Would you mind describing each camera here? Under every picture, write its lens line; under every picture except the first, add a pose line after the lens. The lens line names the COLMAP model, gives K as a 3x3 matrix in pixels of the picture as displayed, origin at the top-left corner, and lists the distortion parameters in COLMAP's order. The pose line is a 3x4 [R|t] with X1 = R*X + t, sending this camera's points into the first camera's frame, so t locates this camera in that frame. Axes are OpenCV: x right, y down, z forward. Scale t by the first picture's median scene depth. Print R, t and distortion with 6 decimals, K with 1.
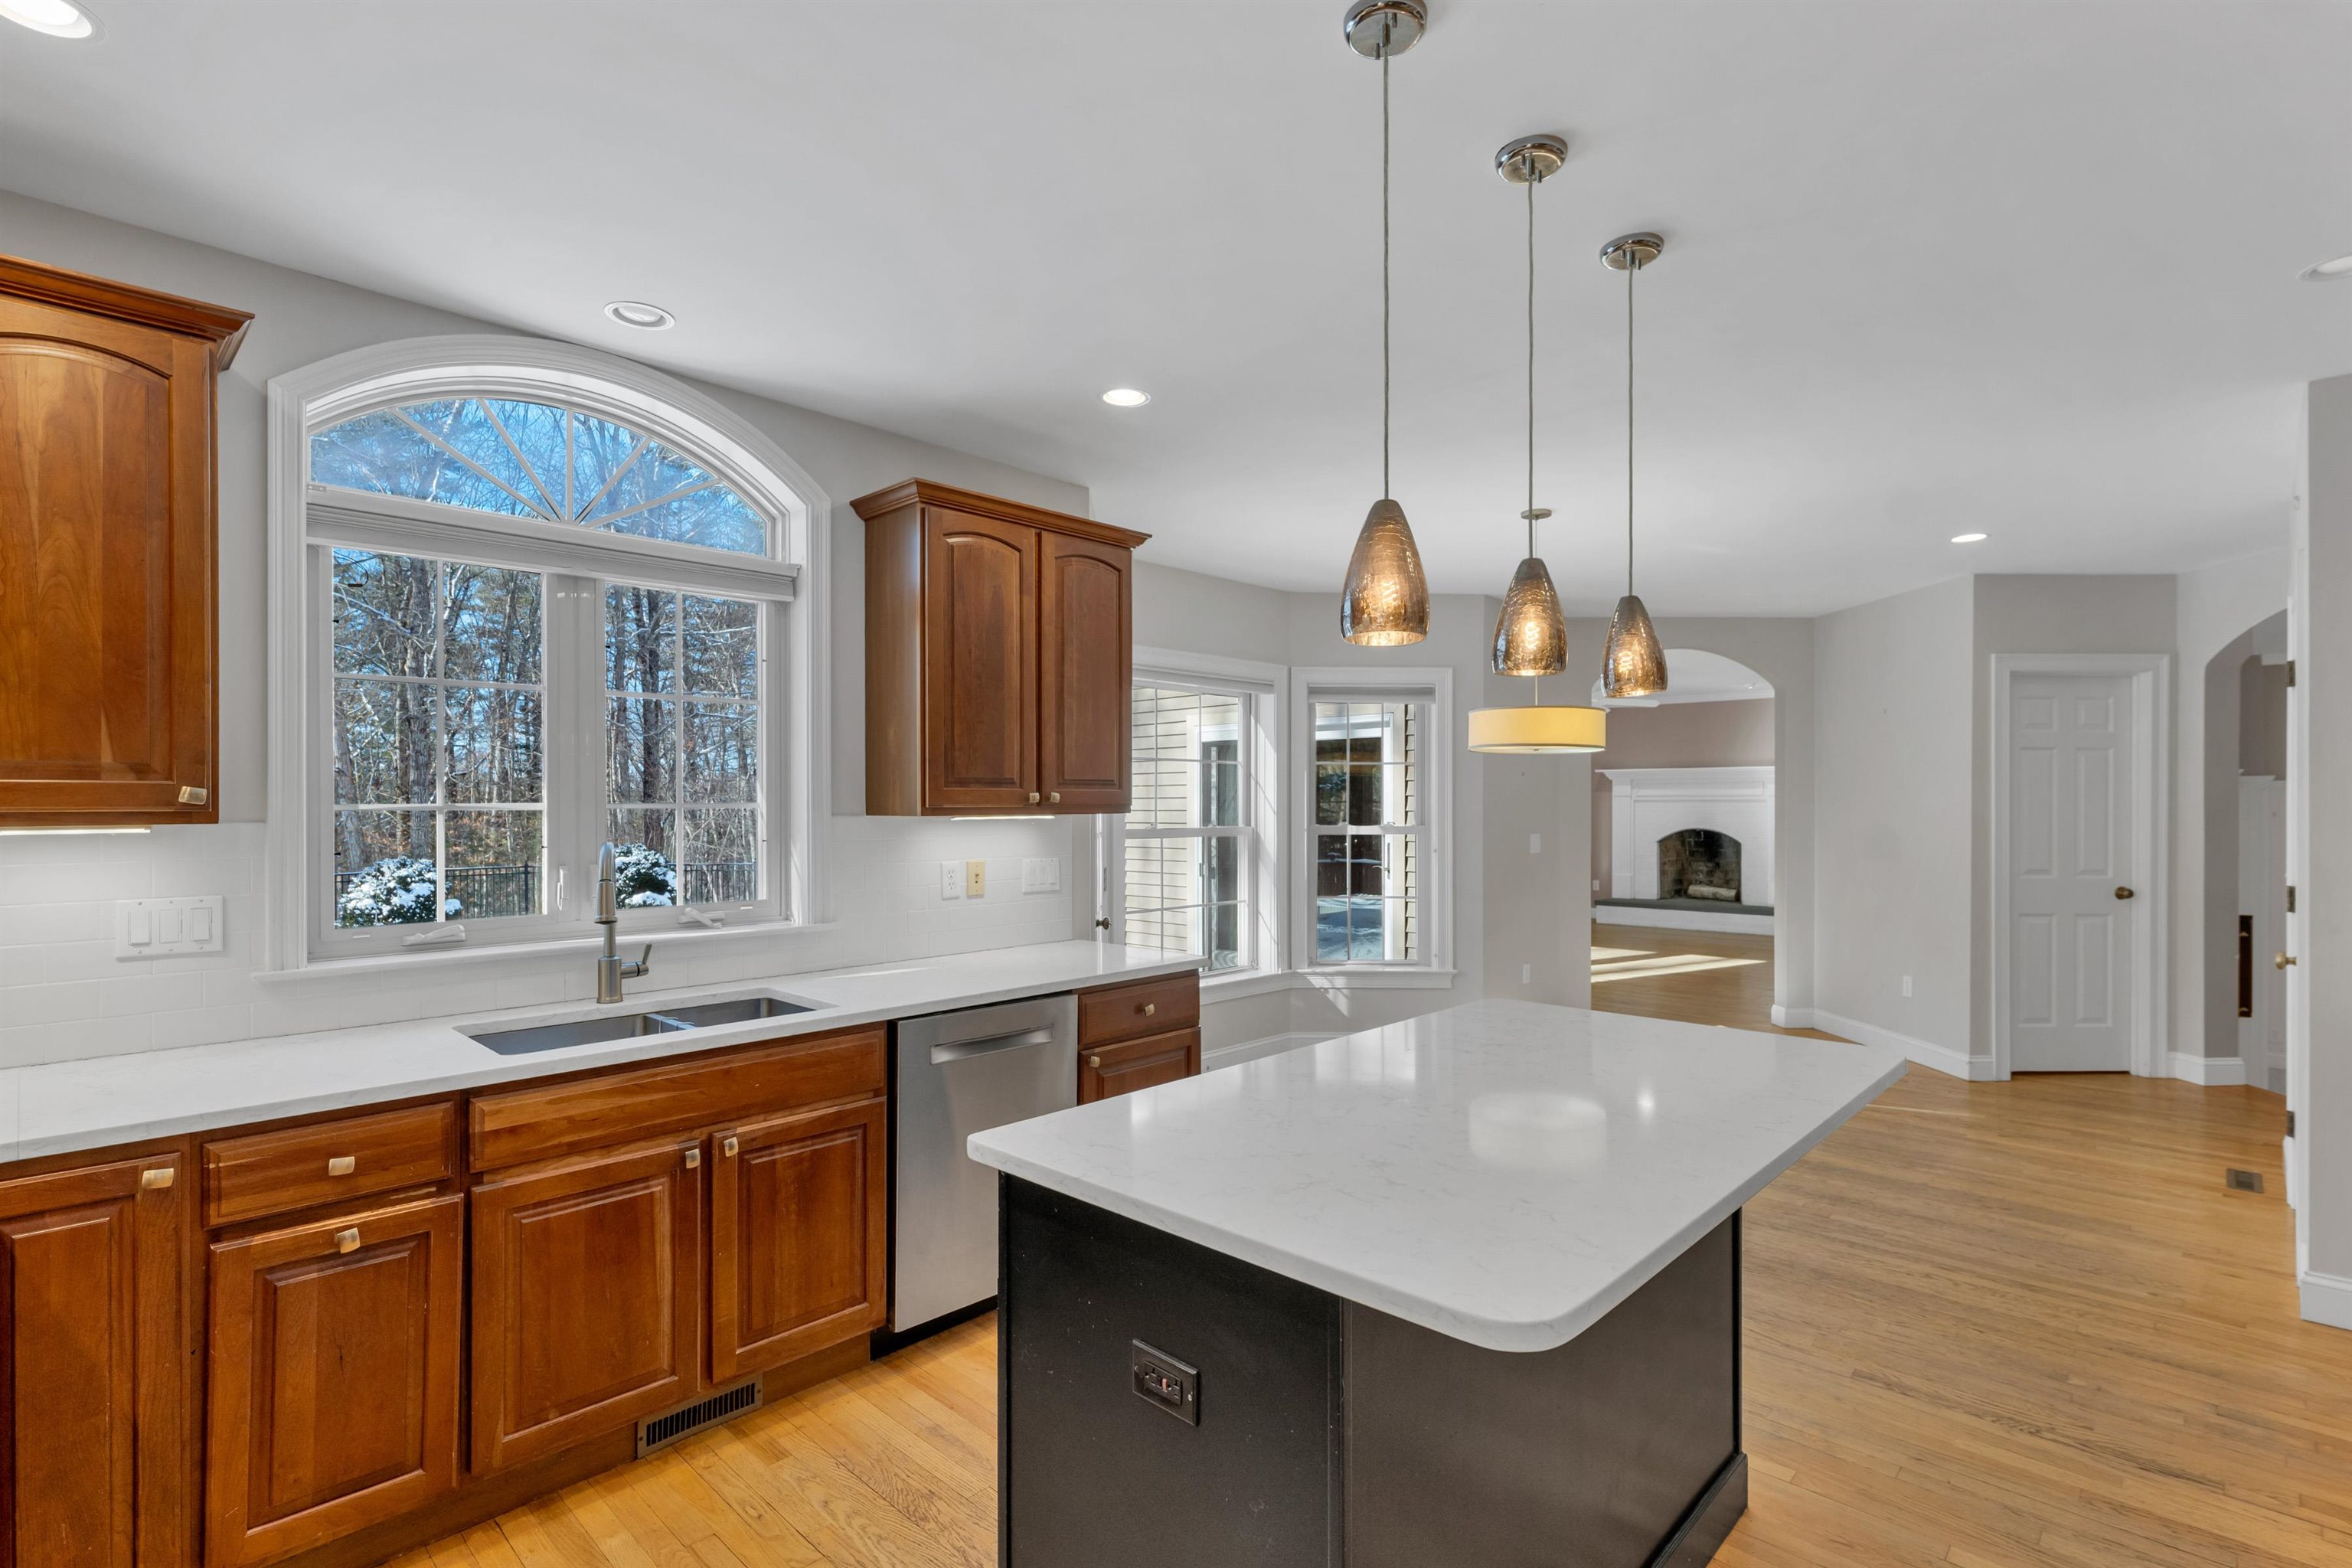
lens RADIAL K [[1110.7, 0, 1180.2], [0, 1110.7, 806.3], [0, 0, 1]] dist [0.030276, -0.000030]
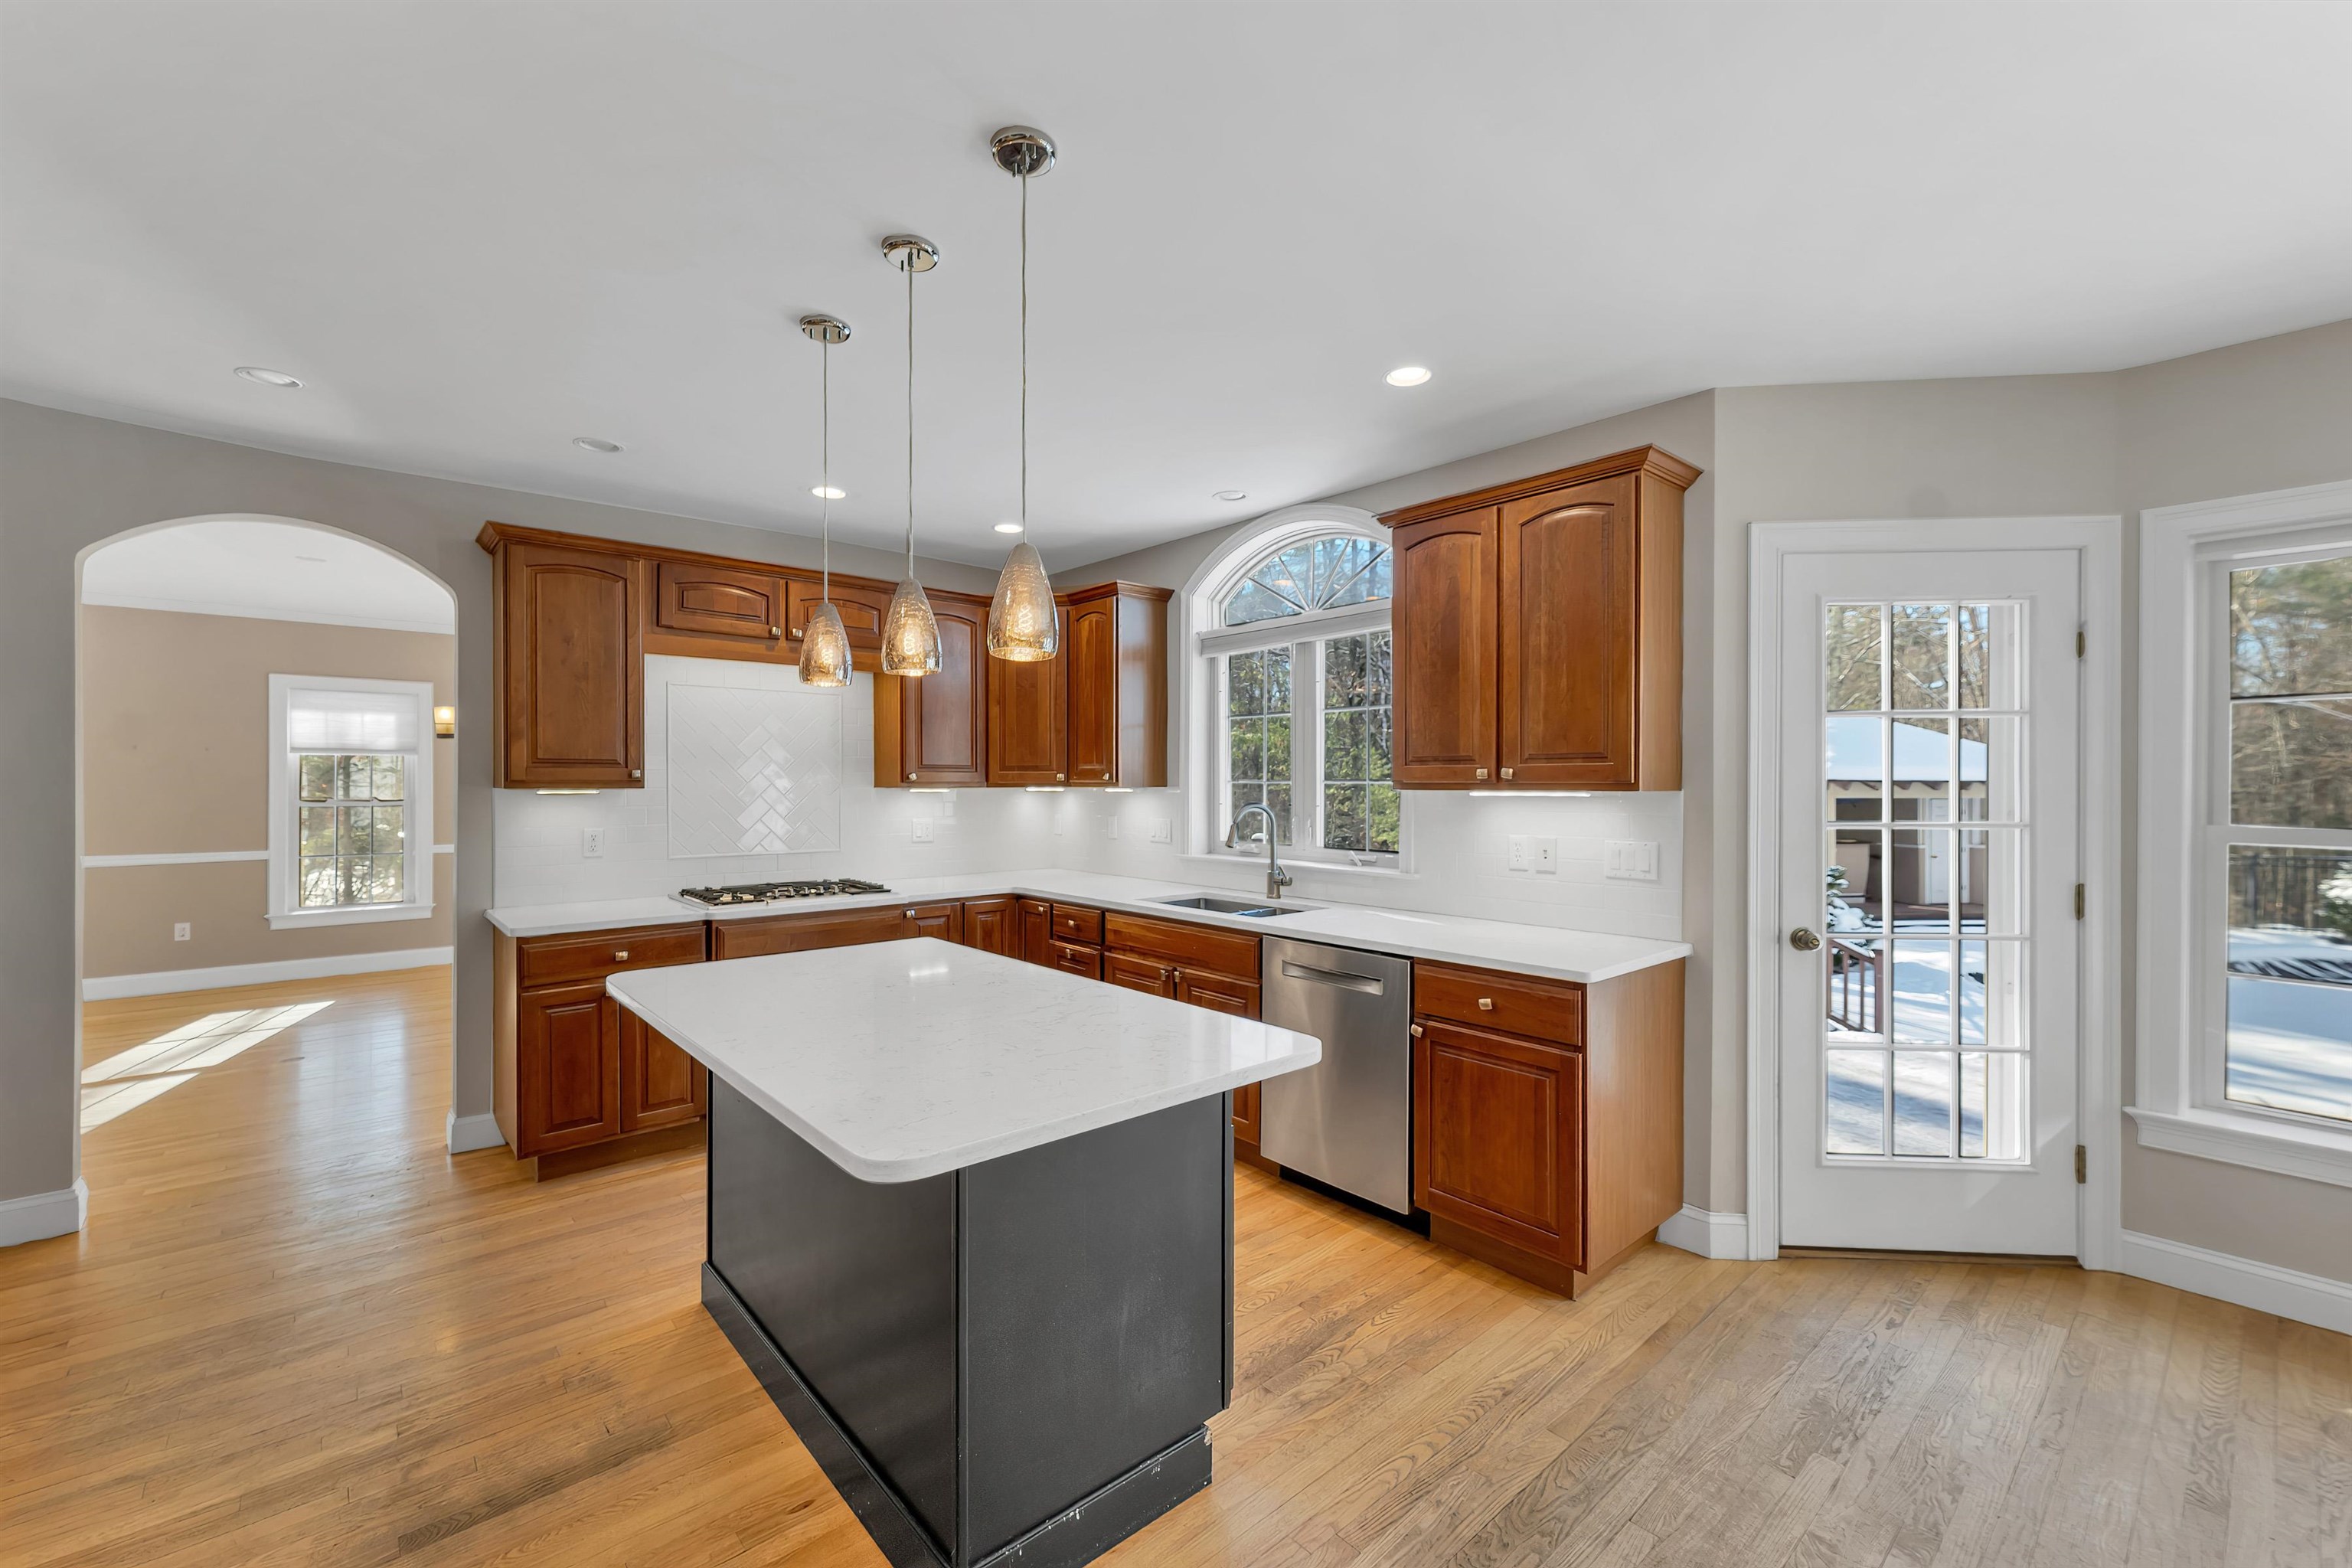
lens RADIAL K [[974.8, 0, 1165.6], [0, 974.8, 786.3], [0, 0, 1]] dist [0.020388, 0.000058]
pose [[-0.100977, 0.011043, -0.994827, 0.861121], [-0.001502, 0.999936, 0.011252, -0.007570], [0.994888, 0.002631, -0.100954, 0.881268]]
